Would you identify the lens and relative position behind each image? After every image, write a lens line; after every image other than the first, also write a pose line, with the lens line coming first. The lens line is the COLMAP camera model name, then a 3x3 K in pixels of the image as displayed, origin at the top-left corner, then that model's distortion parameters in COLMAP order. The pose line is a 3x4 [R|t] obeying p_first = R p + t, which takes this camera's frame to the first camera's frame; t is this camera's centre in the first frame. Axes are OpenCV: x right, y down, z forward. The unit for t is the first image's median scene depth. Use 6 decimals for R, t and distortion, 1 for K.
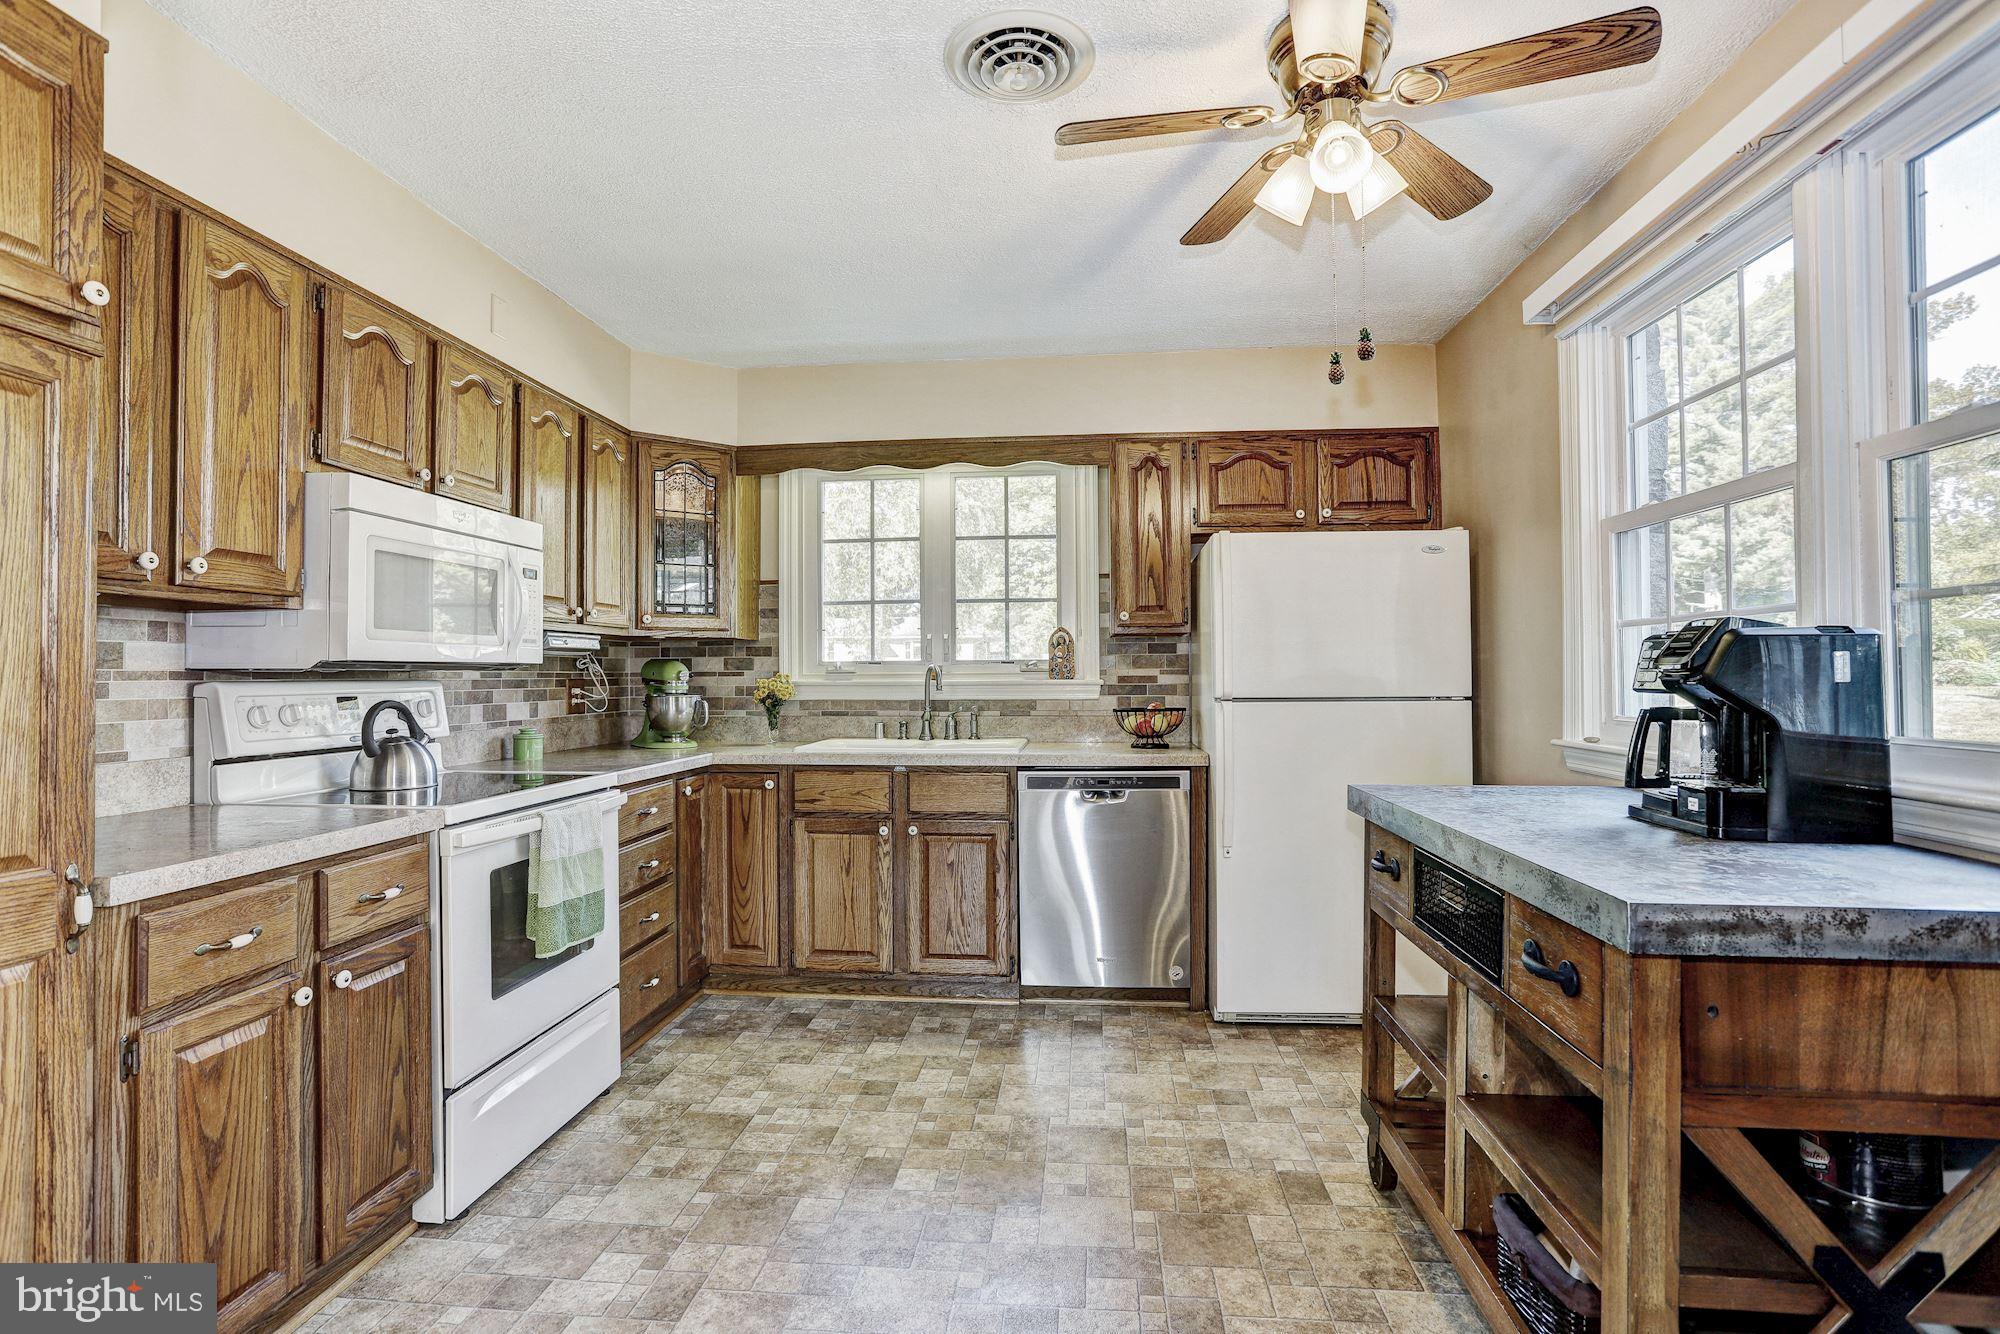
lens RADIAL K [[976.3, 0, 1000.0], [0, 976.3, 667.0], [0, 0, 1]] dist [-0.061570, 0.042584]
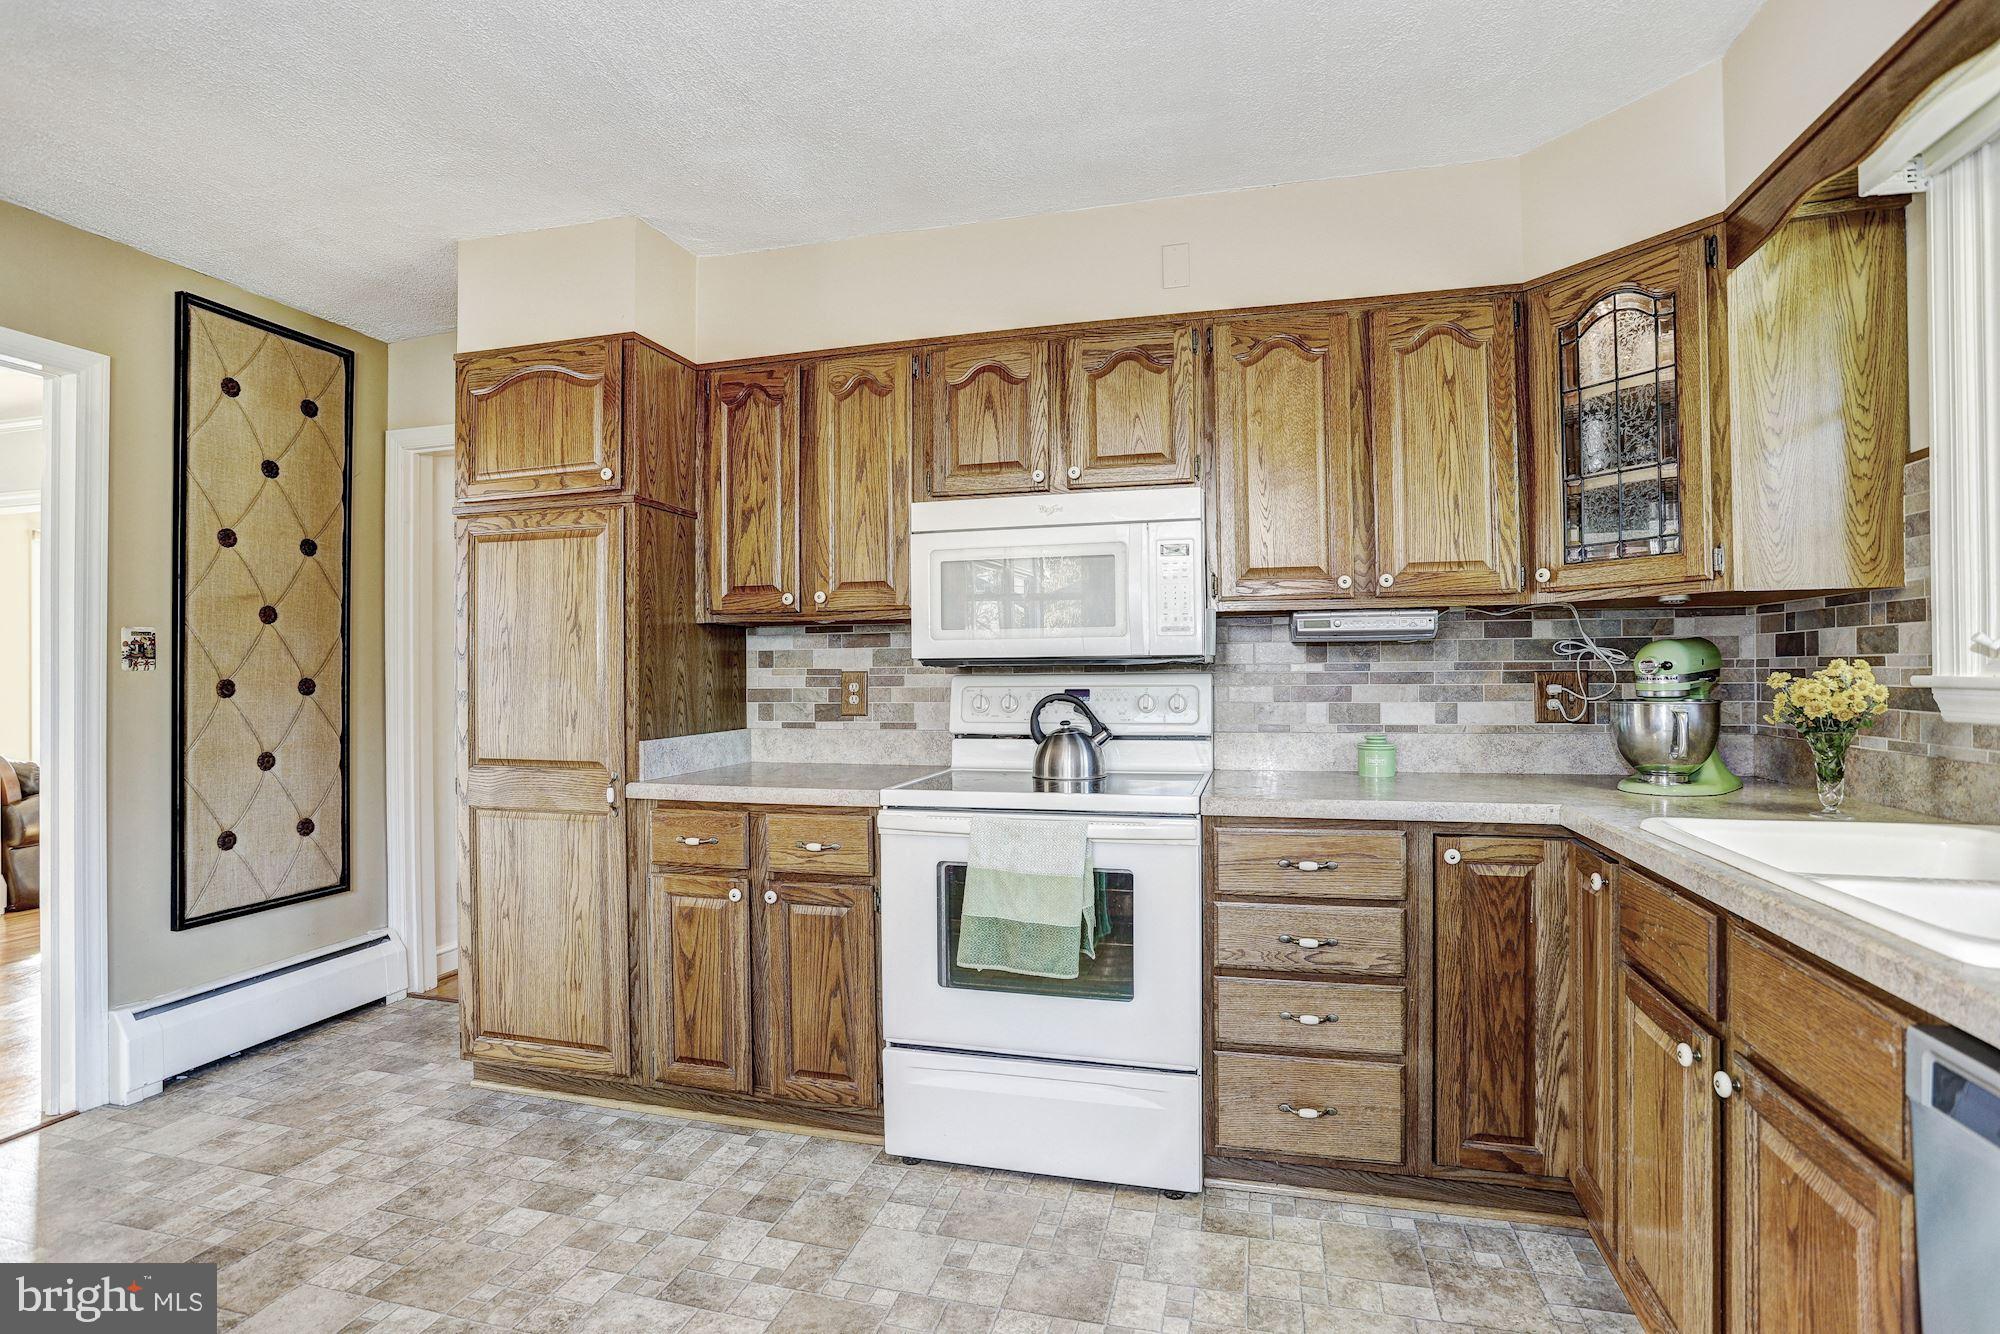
lens RADIAL K [[1001.3, 0, 1000.0], [0, 1001.3, 667.0], [0, 0, 1]] dist [-0.040696, 0.000161]
pose [[-0.175542, 0.001818, -0.984470, 0.517231], [0.016937, 0.999856, -0.001174, 0.006474], [0.984326, -0.016880, -0.175547, 1.259807]]
